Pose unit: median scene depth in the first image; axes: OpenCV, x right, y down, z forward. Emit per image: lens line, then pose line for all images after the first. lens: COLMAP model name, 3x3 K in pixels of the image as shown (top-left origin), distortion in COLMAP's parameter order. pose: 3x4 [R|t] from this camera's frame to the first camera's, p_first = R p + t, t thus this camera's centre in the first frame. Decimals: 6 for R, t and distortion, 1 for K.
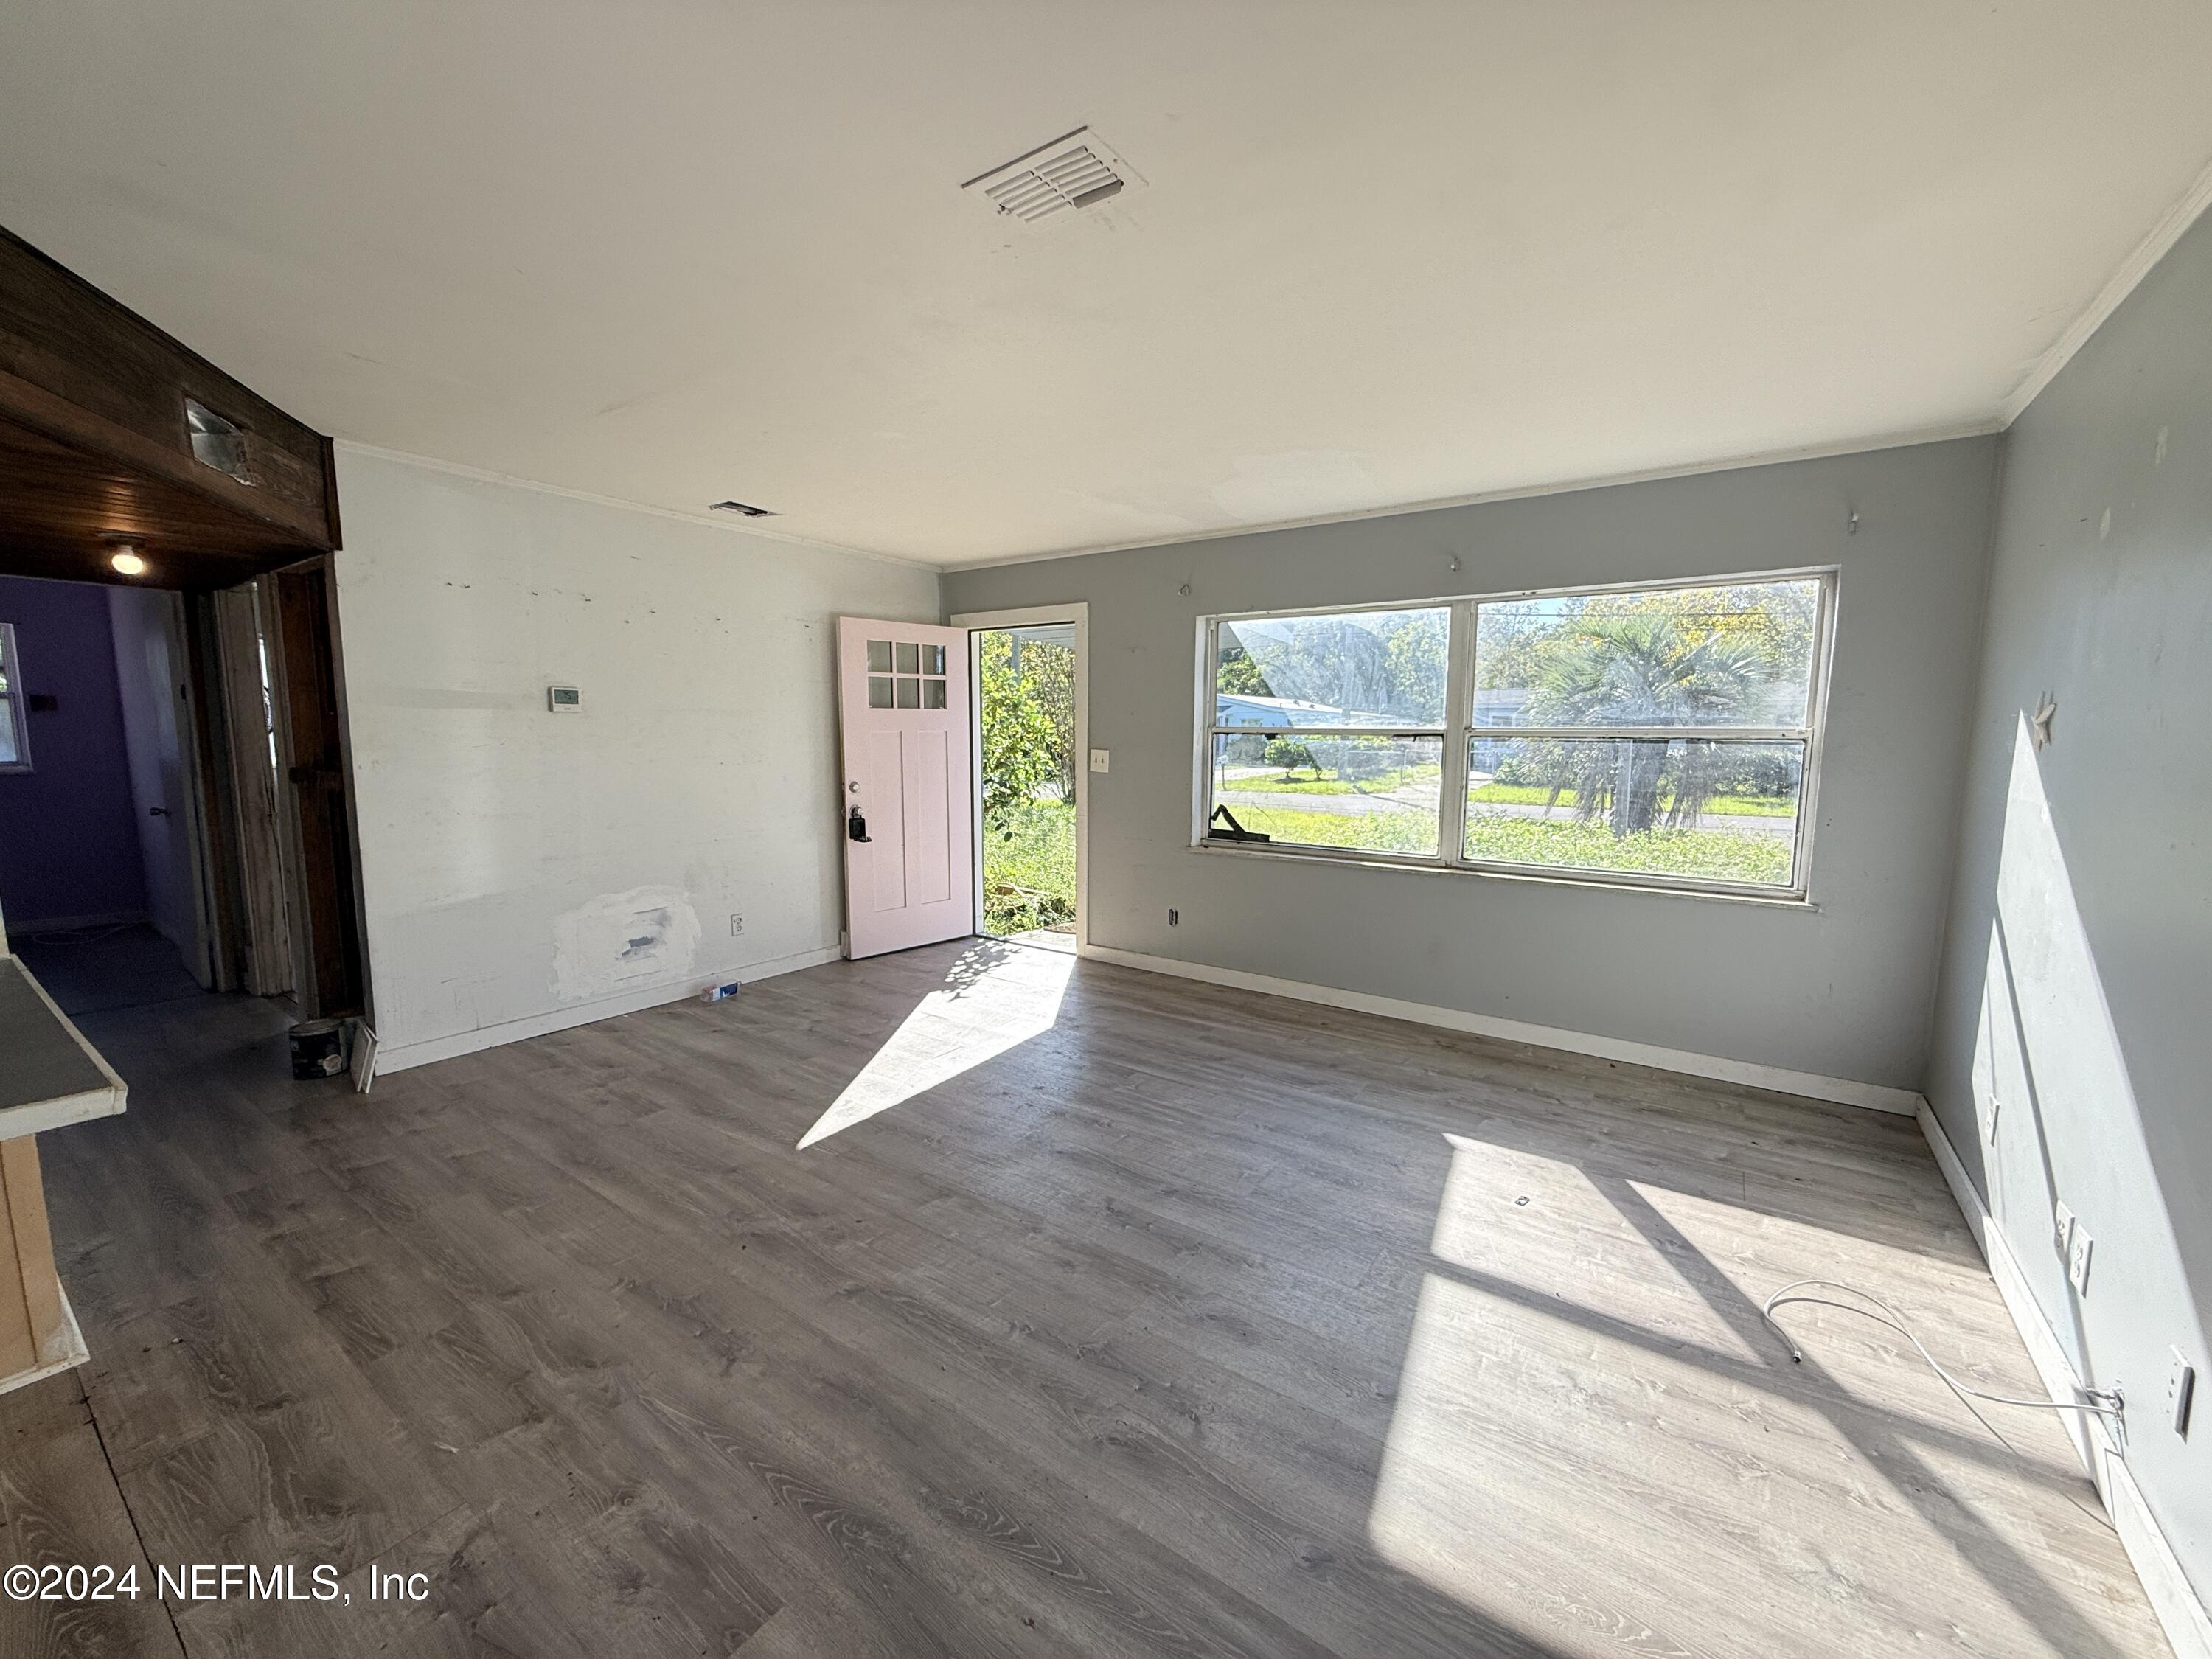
lens RADIAL K [[890.5, 0, 1101.5], [0, 890.5, 836.2], [0, 0, 1]] dist [0.002154, 0.000020]
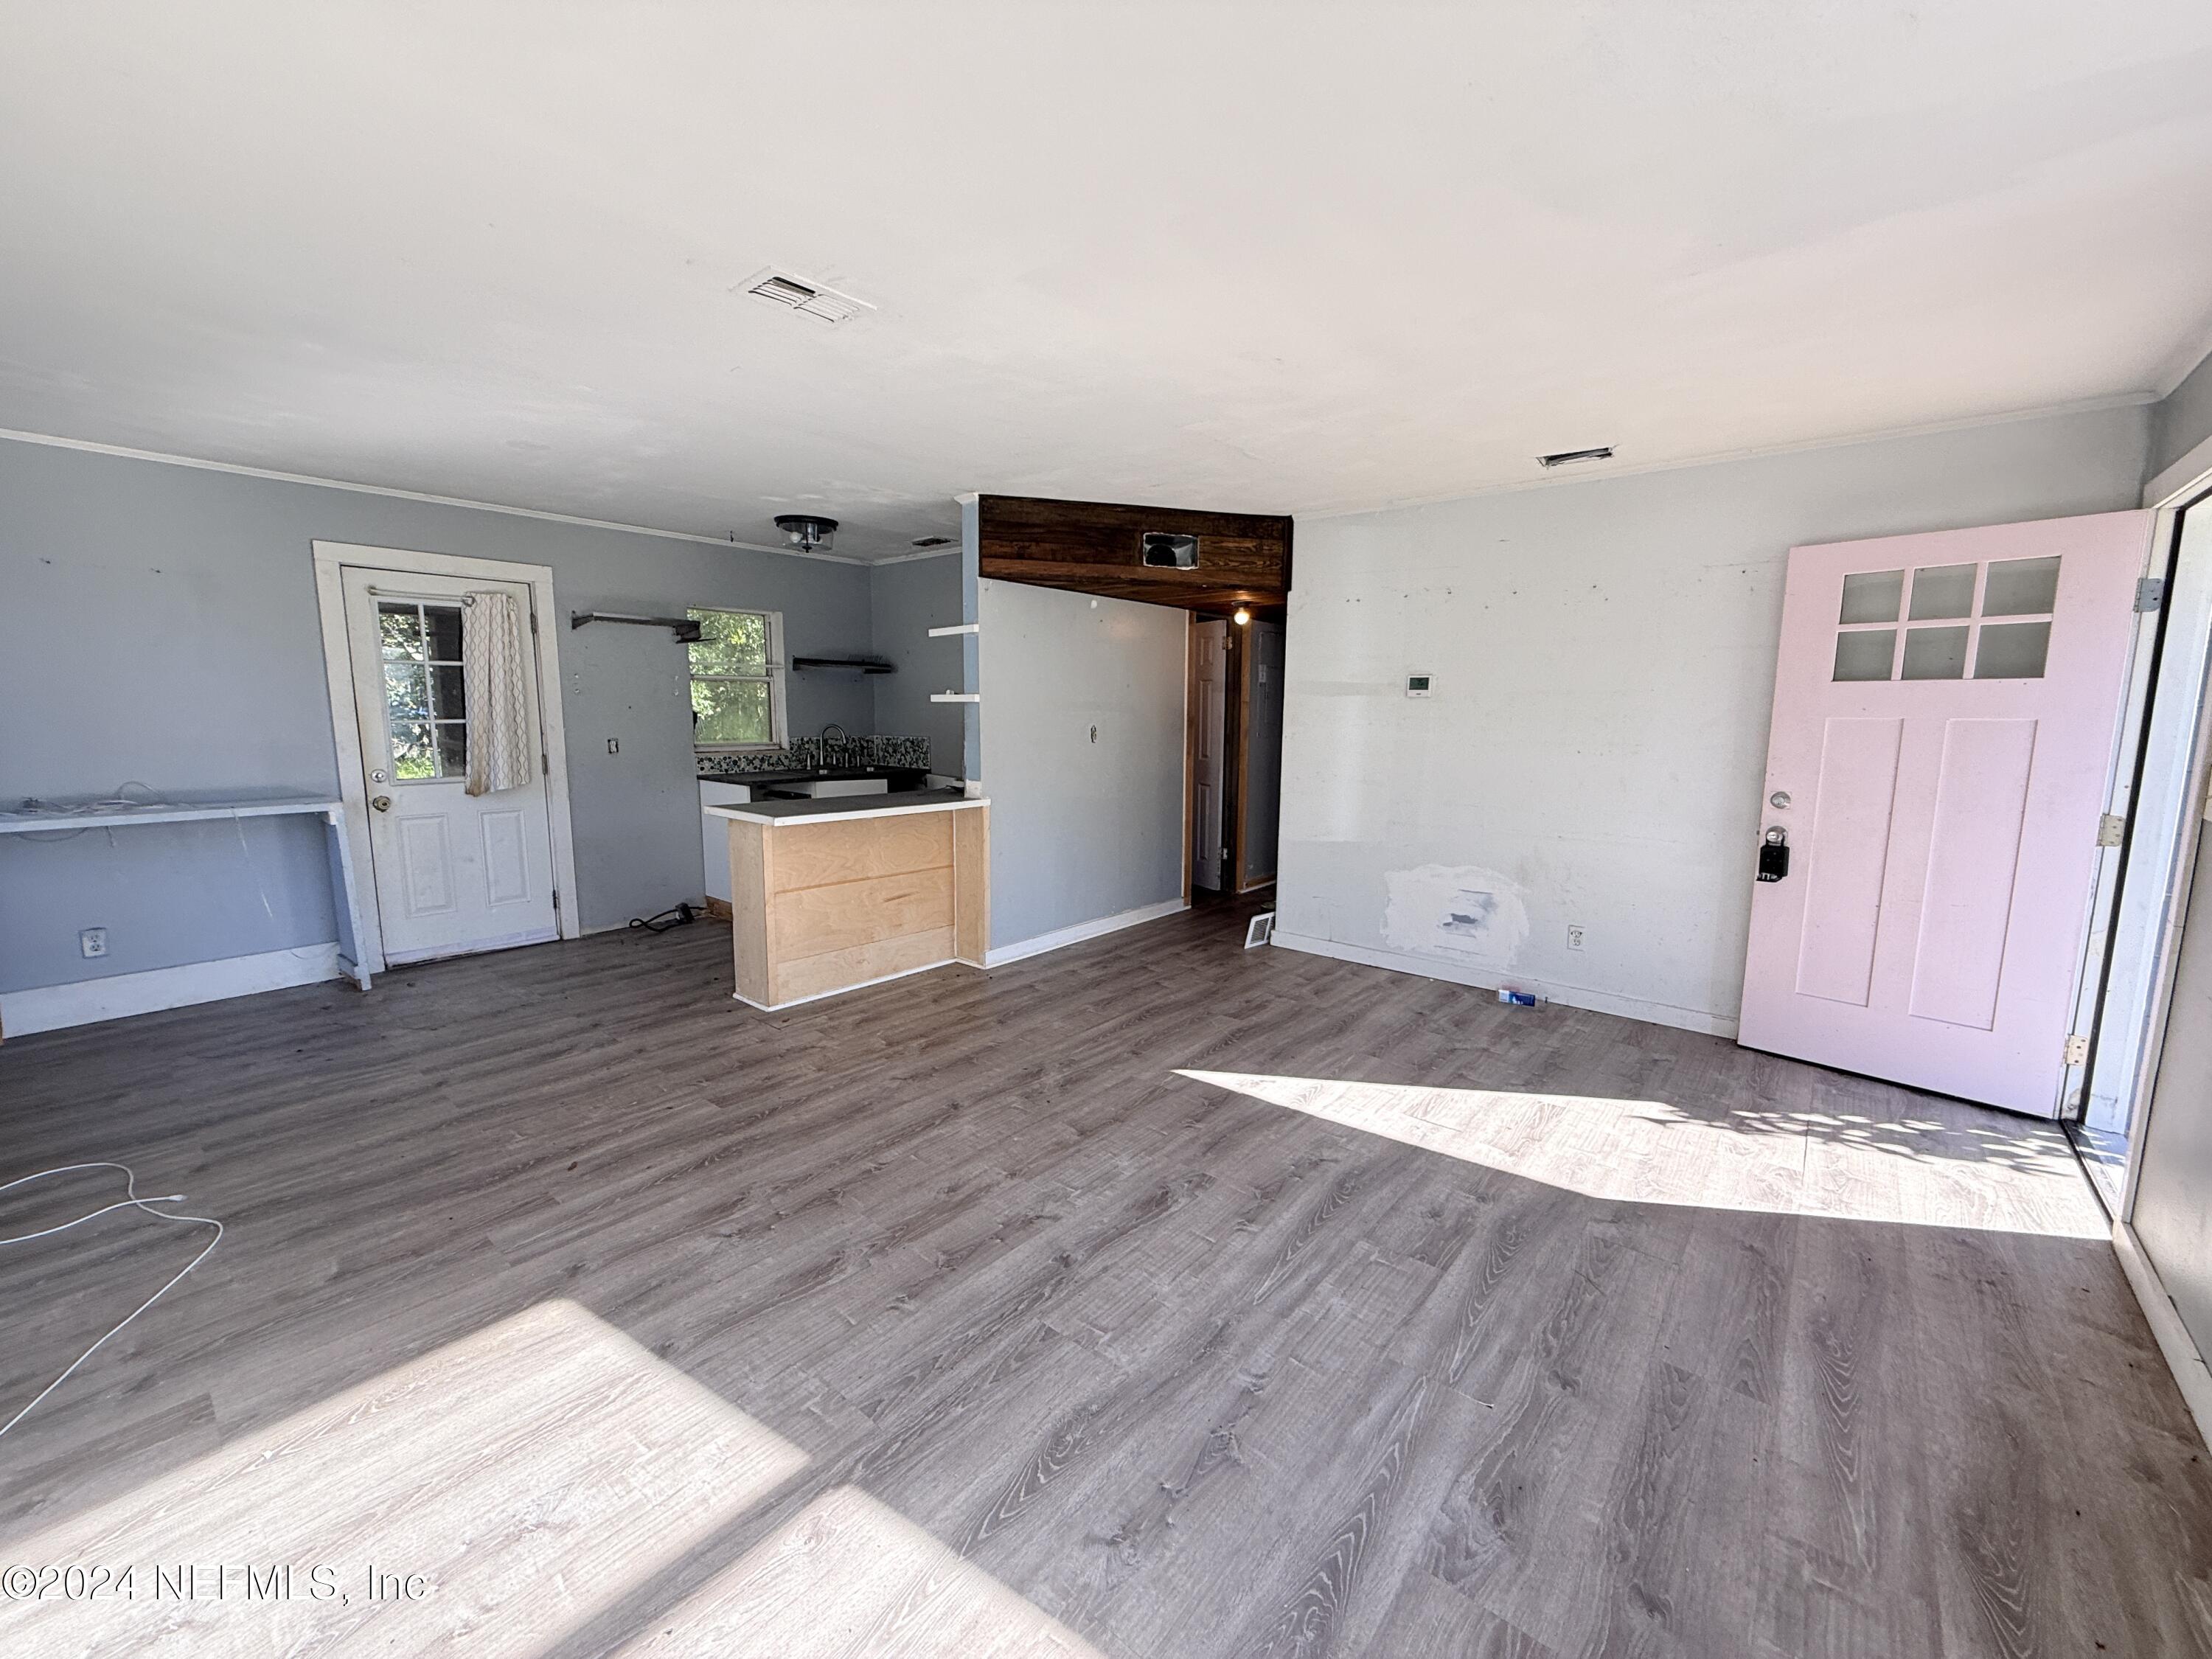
lens RADIAL K [[890.5, 0, 1101.0], [0, 890.5, 823.7], [0, 0, 1]] dist [0.002154, 0.000020]
pose [[-0.094419, 0.122983, -0.987907, 0.627170], [-0.126937, 0.982753, 0.134474, -0.089376], [0.987407, 0.138099, -0.077179, 0.768892]]
